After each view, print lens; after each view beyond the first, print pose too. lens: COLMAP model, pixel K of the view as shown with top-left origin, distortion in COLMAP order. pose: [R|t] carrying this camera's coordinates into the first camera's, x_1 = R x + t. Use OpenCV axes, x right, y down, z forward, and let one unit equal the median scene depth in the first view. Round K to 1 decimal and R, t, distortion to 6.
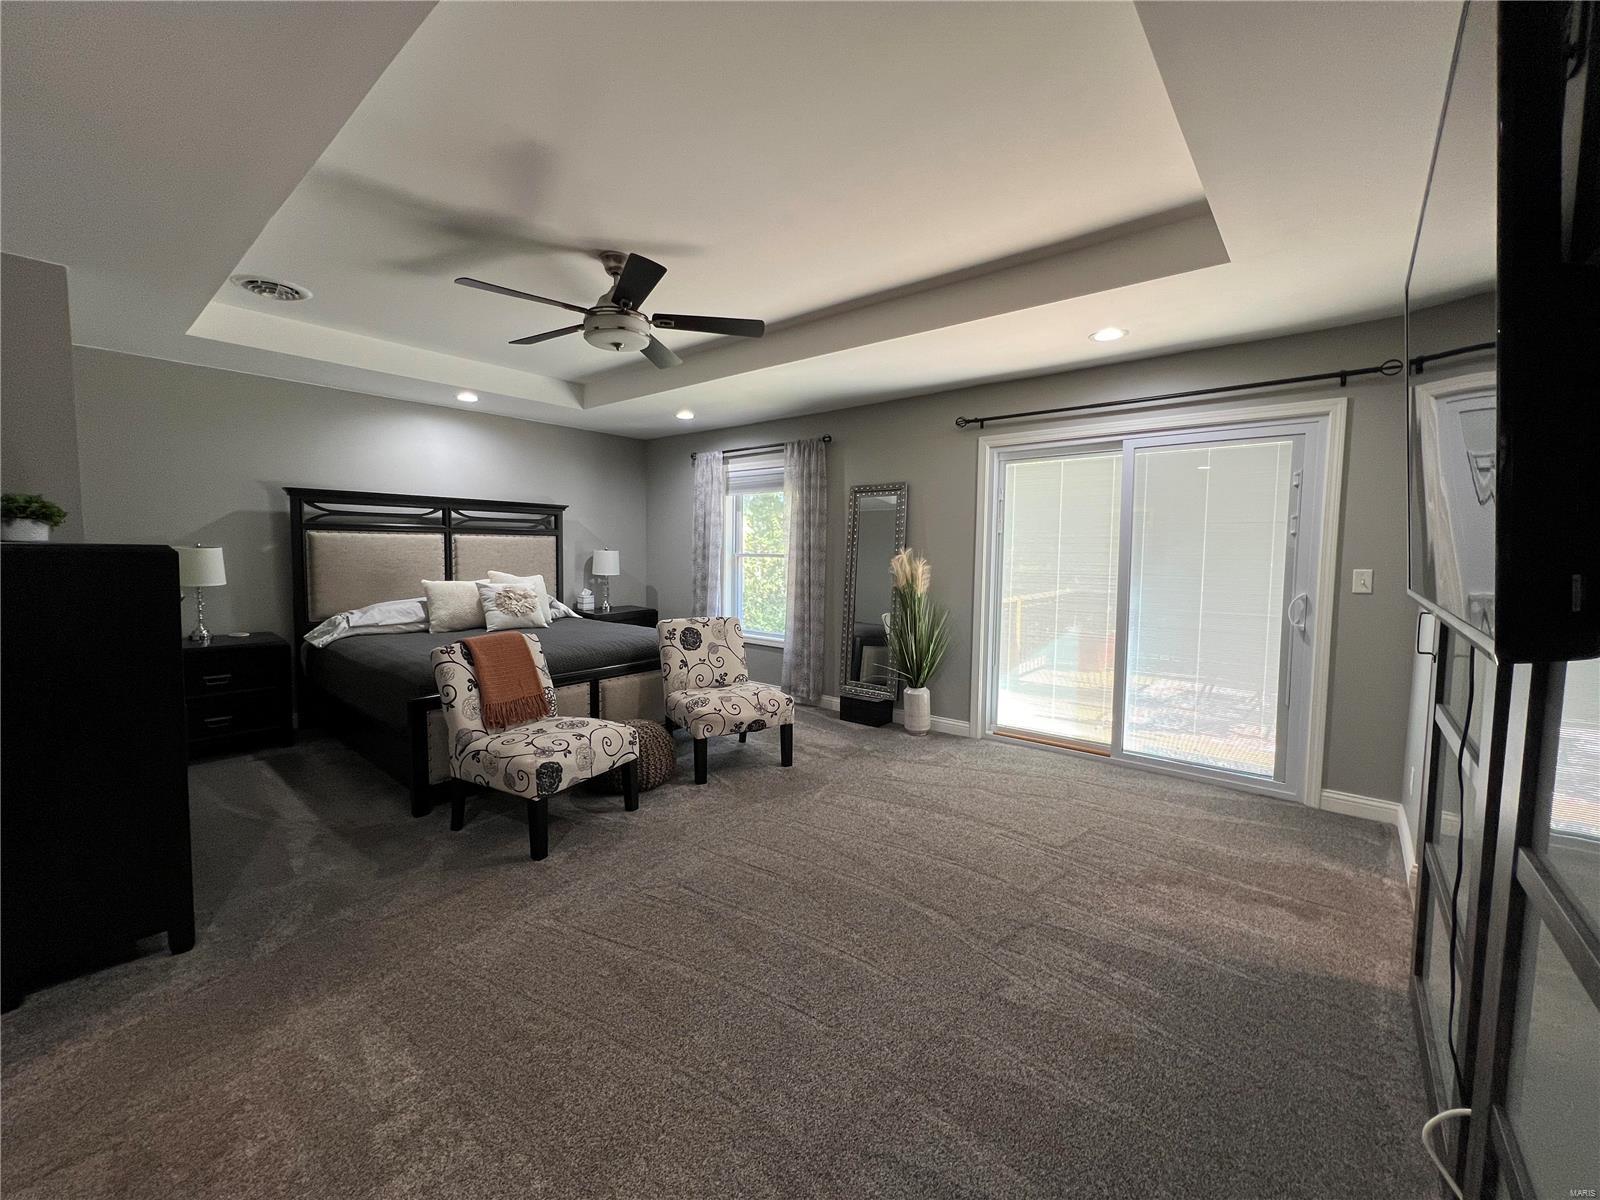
lens RADIAL K [[640.6, 0, 798.2], [0, 640.6, 595.2], [0, 0, 1]] dist [-0.001403, -0.000064]
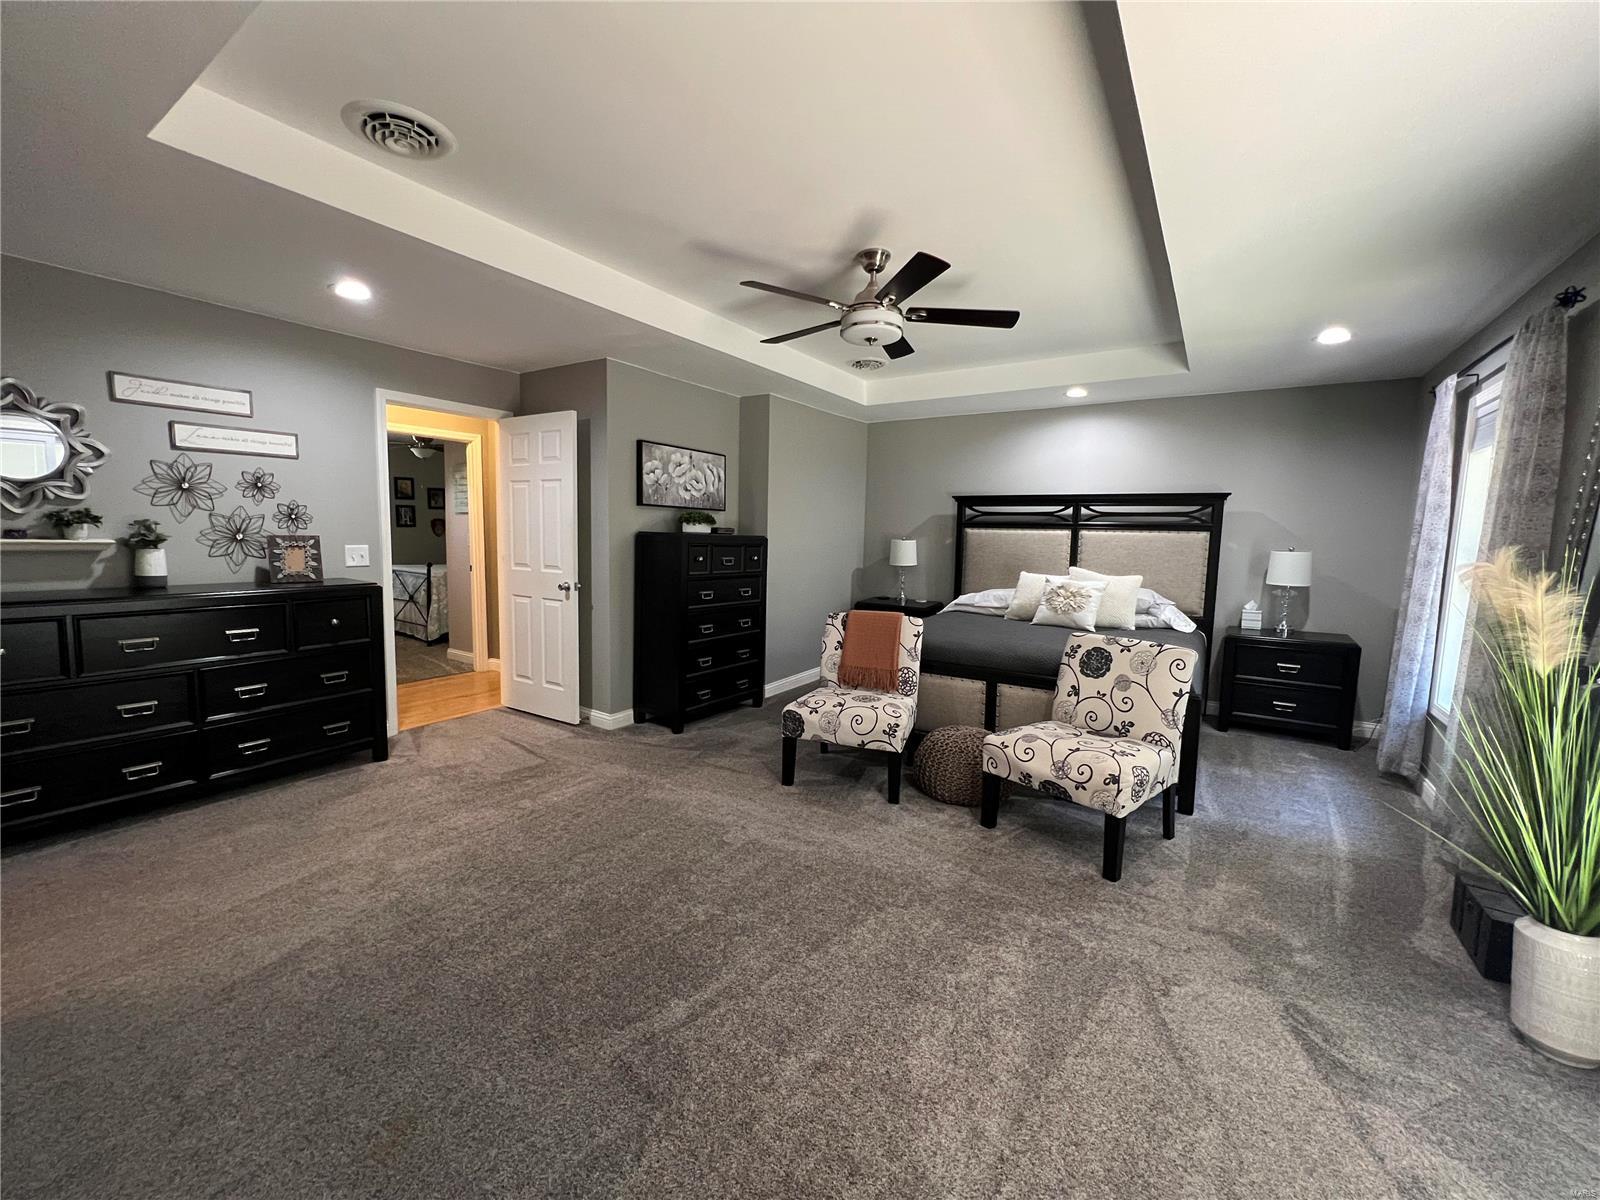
lens RADIAL K [[640.6, 0, 798.2], [0, 640.6, 595.2], [0, 0, 1]] dist [-0.001403, -0.000064]
pose [[0.115690, 0.086969, -0.989471, 0.526863], [-0.094790, 0.992580, 0.076159, -0.034728], [0.988752, 0.084981, 0.123075, 0.549207]]
